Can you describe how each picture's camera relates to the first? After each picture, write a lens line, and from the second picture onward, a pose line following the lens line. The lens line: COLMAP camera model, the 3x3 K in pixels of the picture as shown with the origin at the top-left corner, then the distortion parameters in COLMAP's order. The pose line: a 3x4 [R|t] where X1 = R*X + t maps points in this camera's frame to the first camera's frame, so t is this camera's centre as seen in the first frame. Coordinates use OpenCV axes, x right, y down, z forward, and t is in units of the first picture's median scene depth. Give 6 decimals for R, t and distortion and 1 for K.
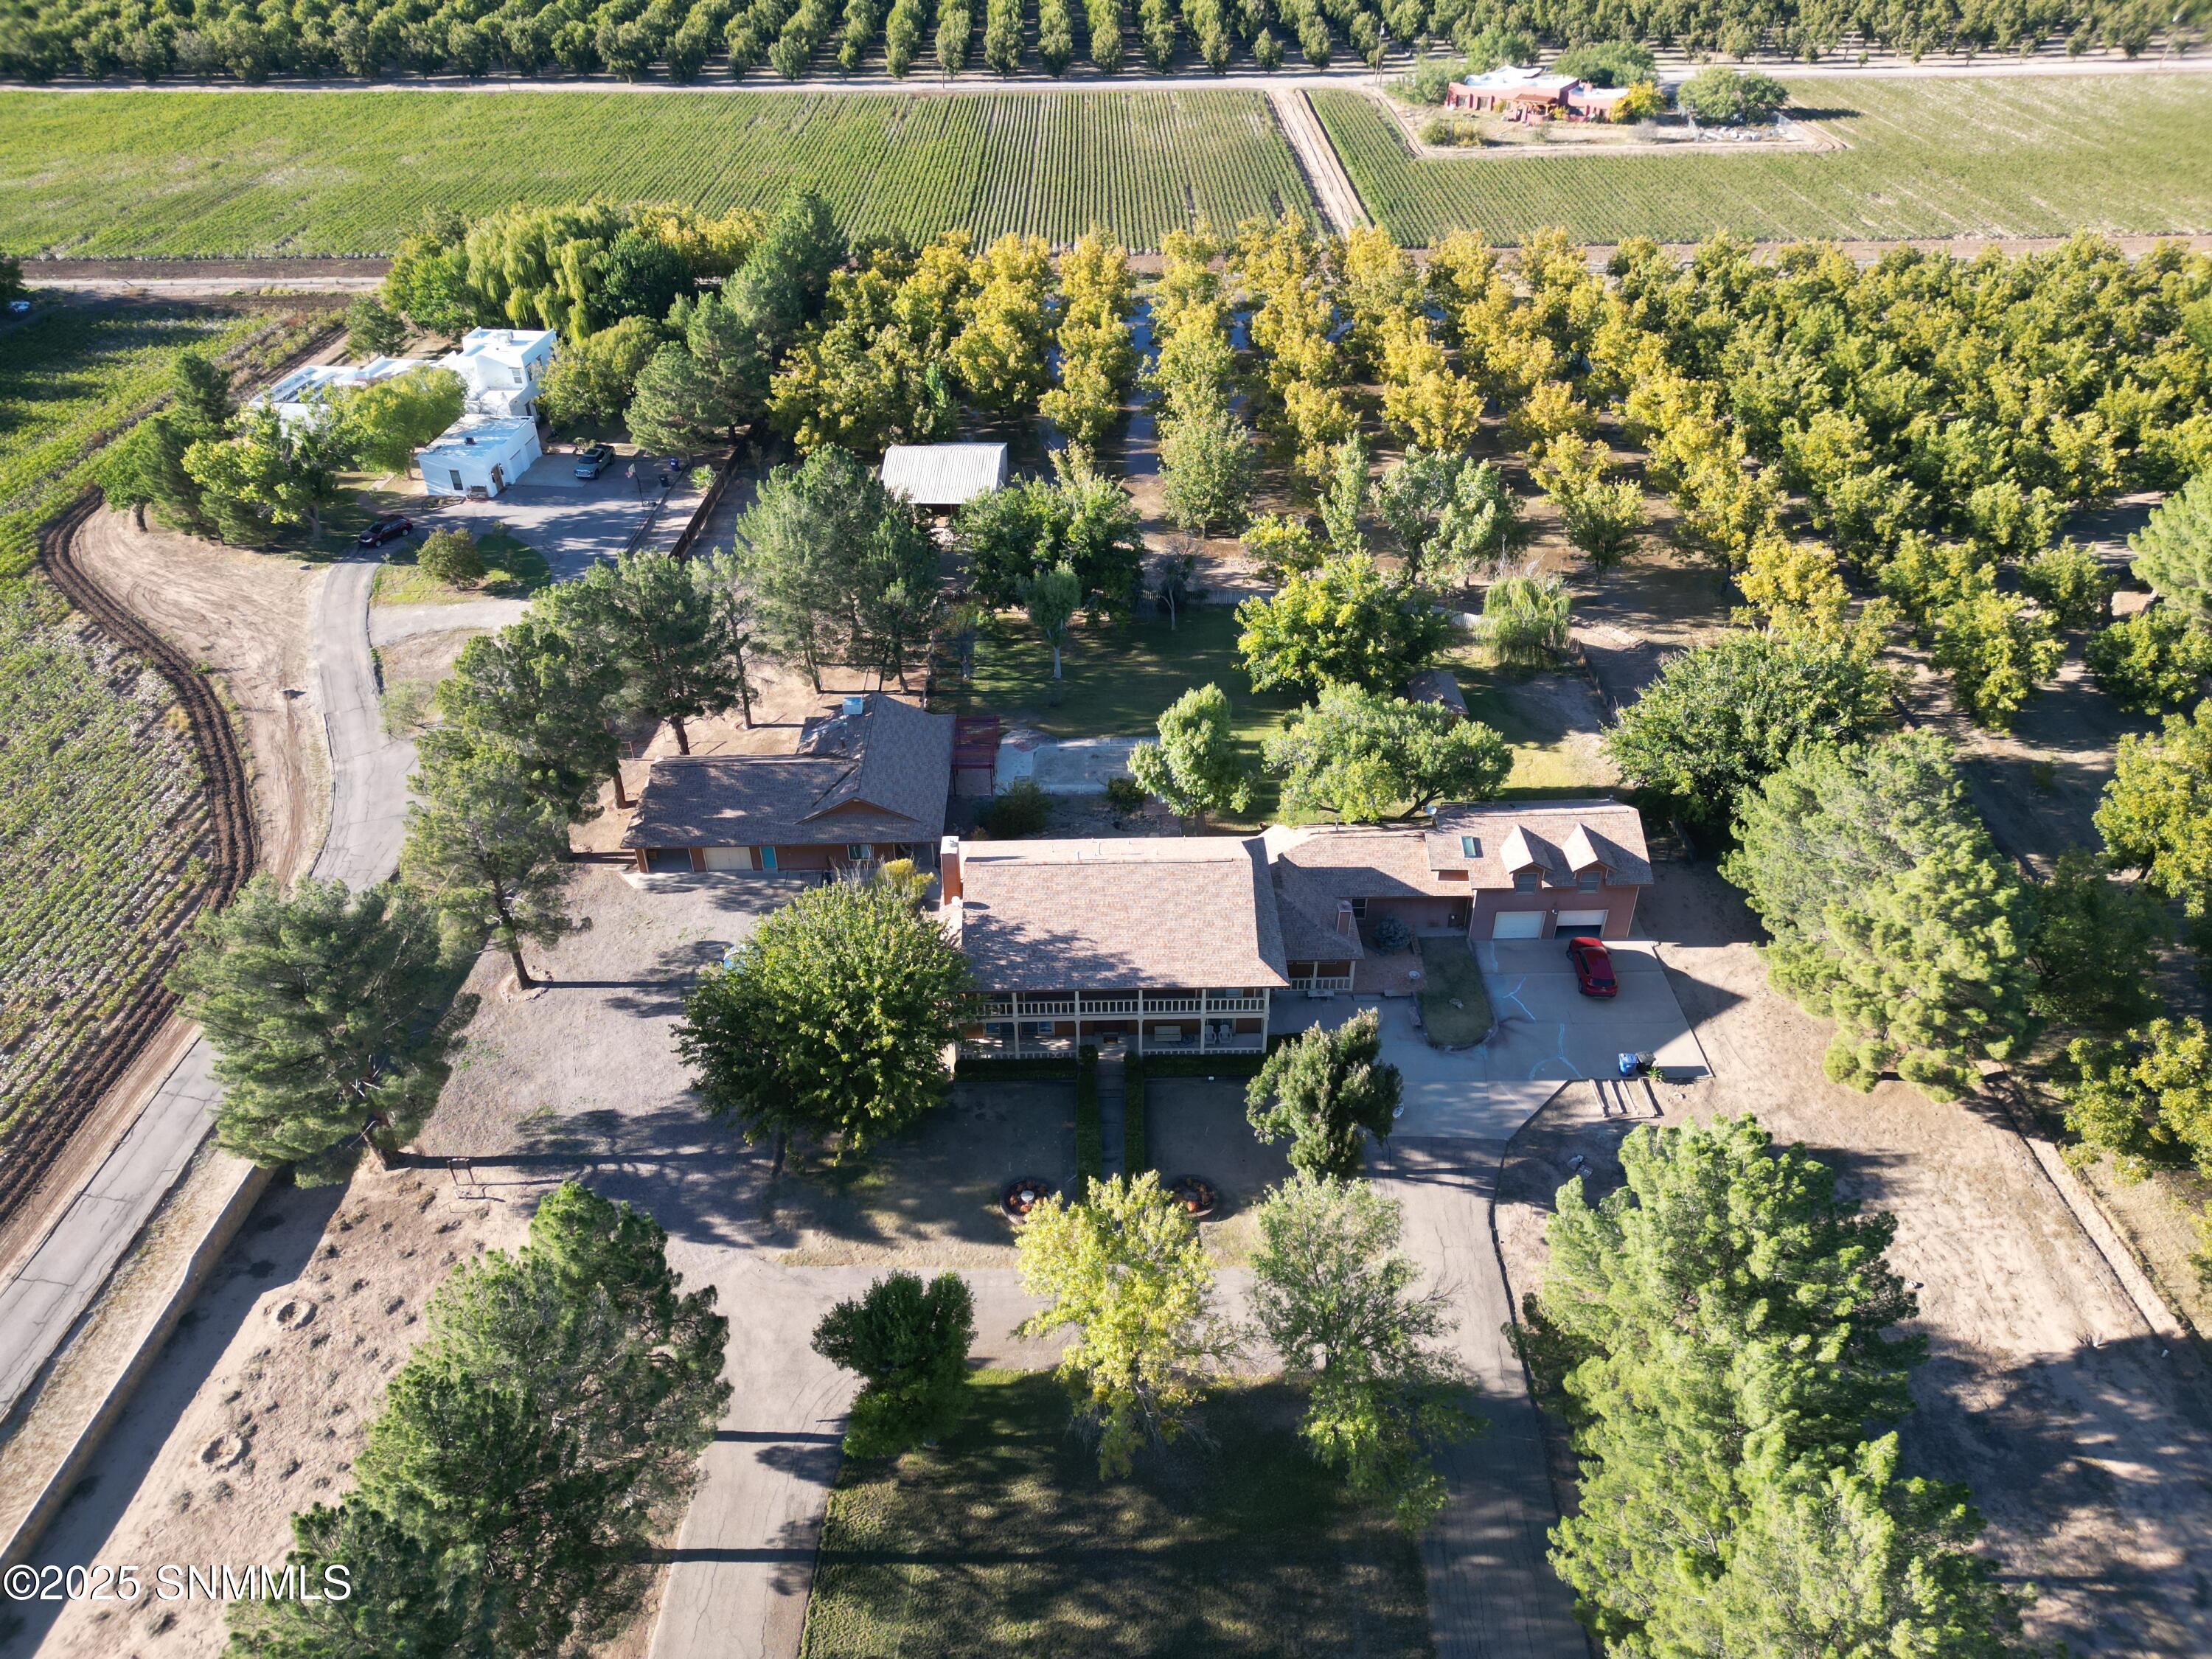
lens RADIAL K [[1552.7, 0, 1099.0], [0, 1552.7, 820.9], [0, 0, 1]] dist [0.068369, -0.060407]
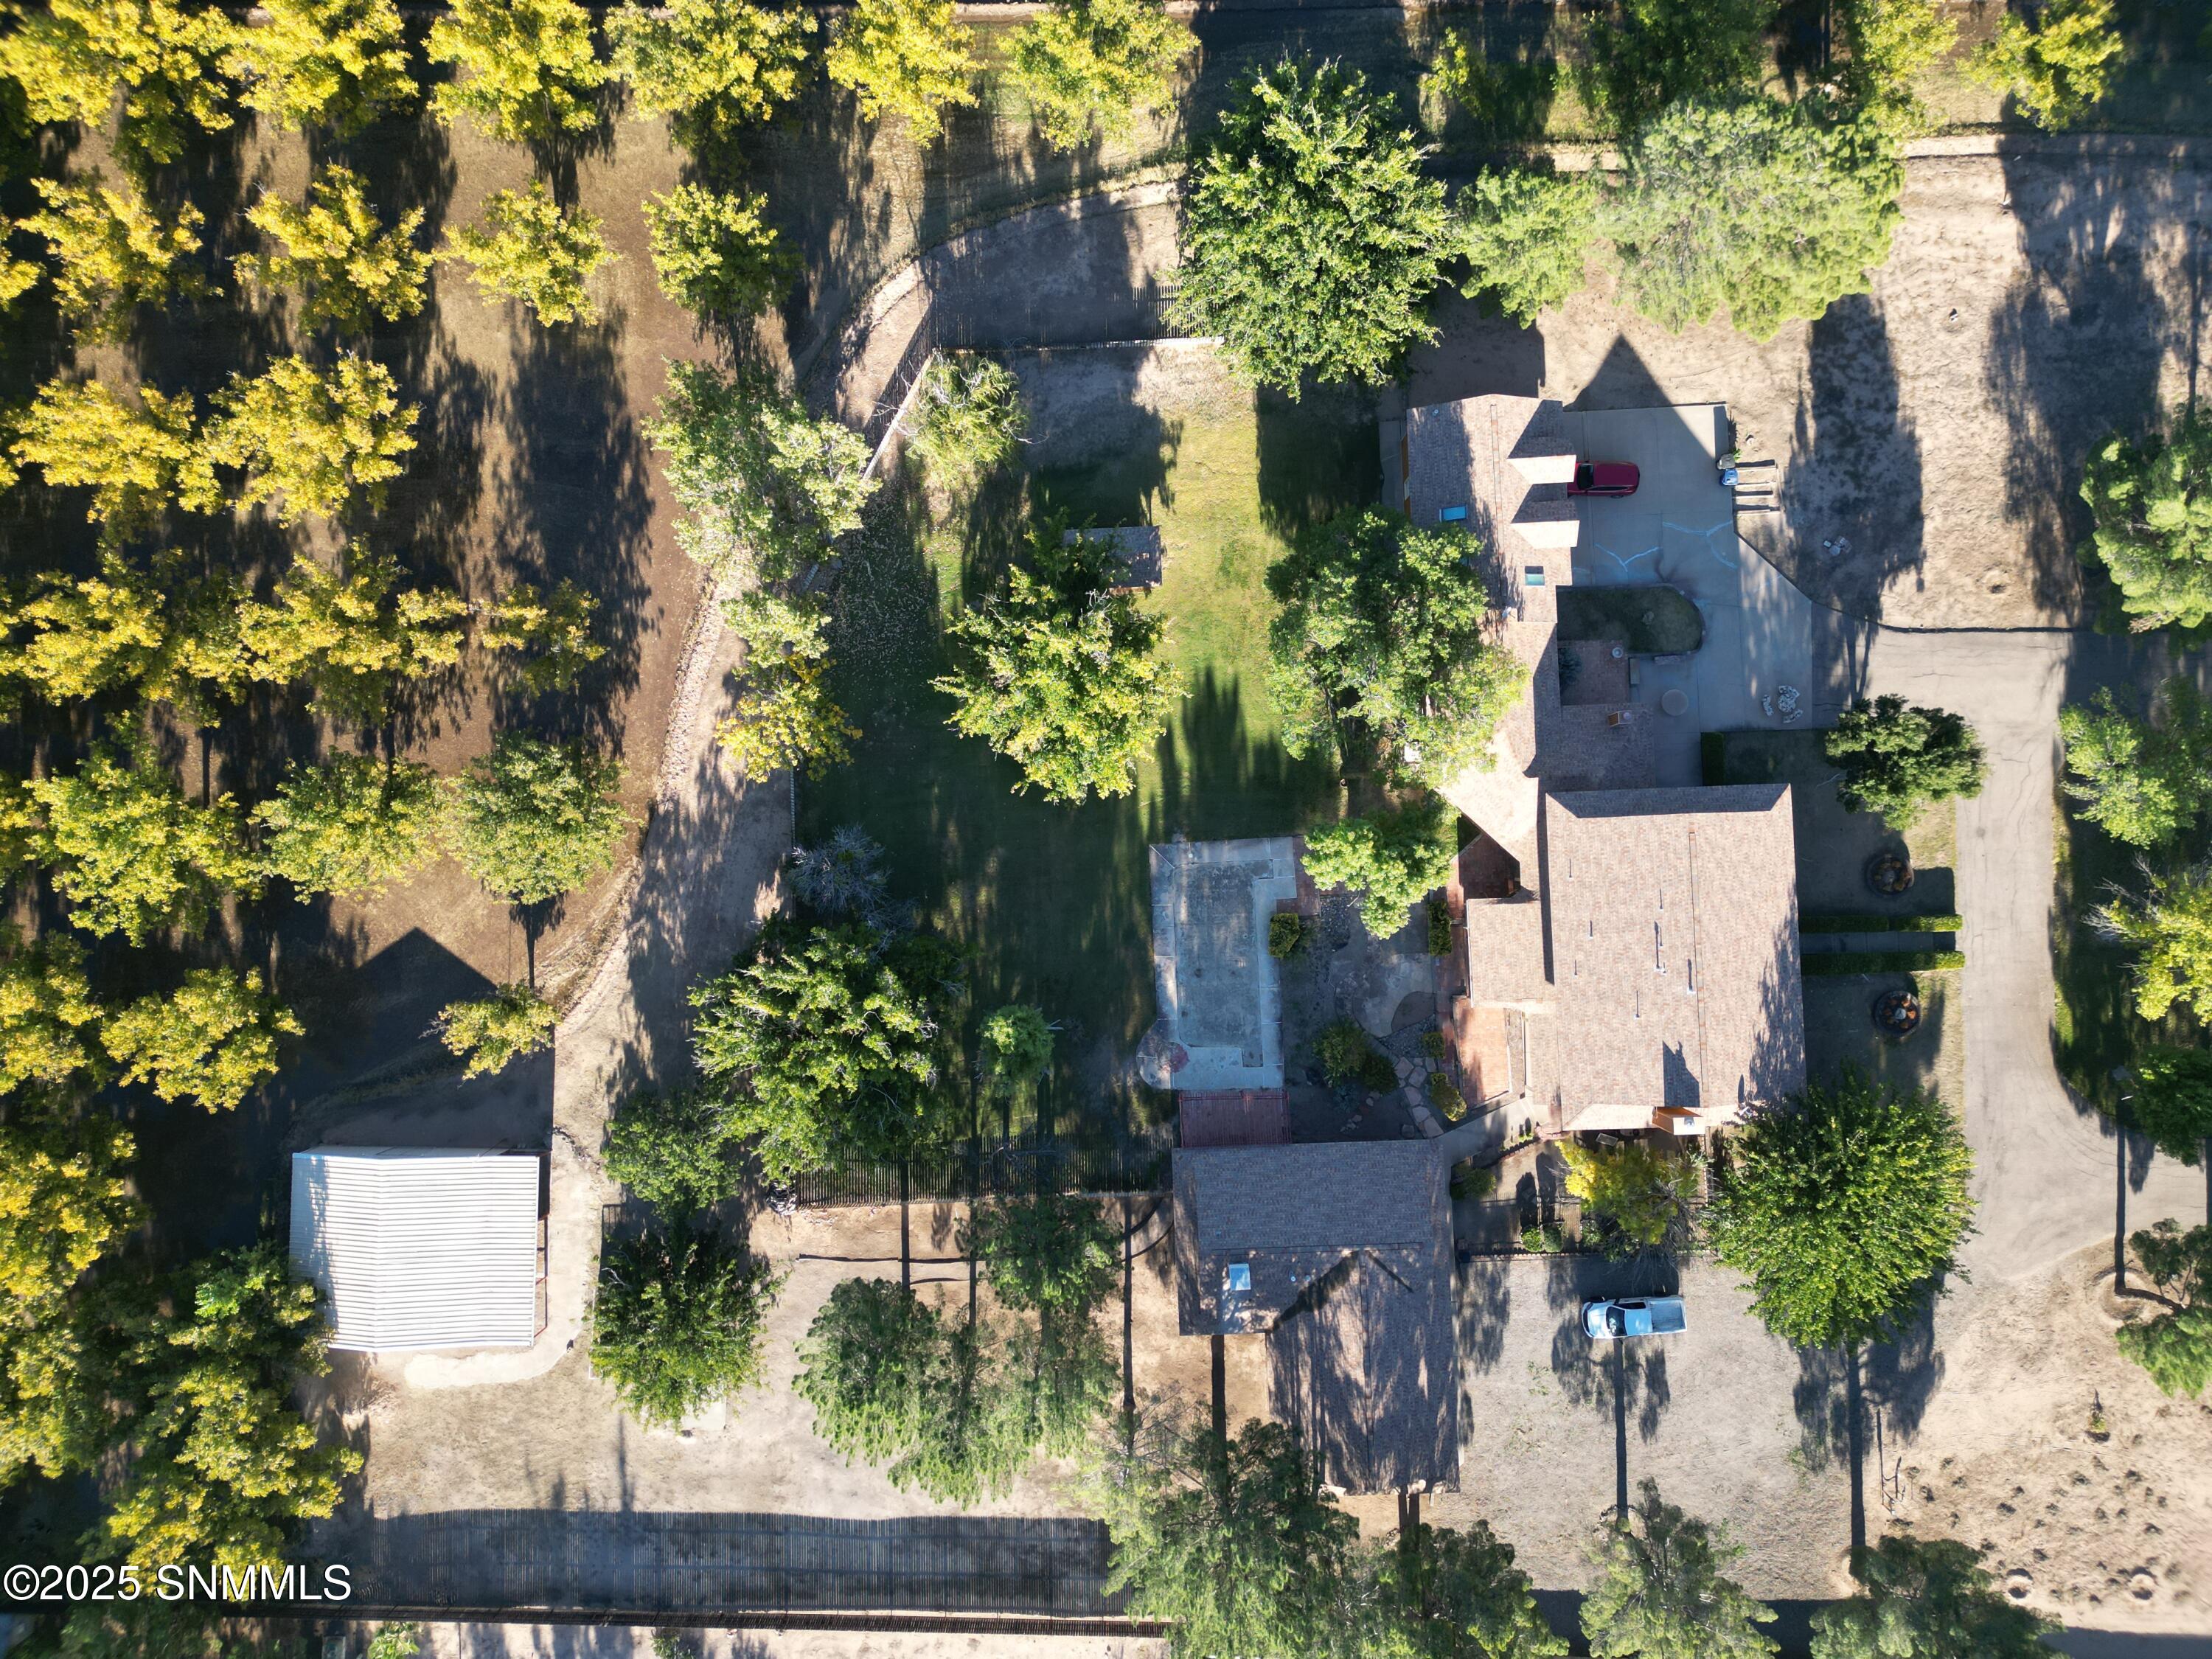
lens RADIAL K [[1552.7, 0, 1106.7], [0, 1552.7, 823.9], [0, 0, 1]] dist [0.068369, -0.060407]
pose [[-0.027215, -0.999129, 0.031634, 0.053835], [0.582933, 0.009845, 0.812461, -0.774120], [-0.812065, 0.040552, 0.582157, 0.557701]]
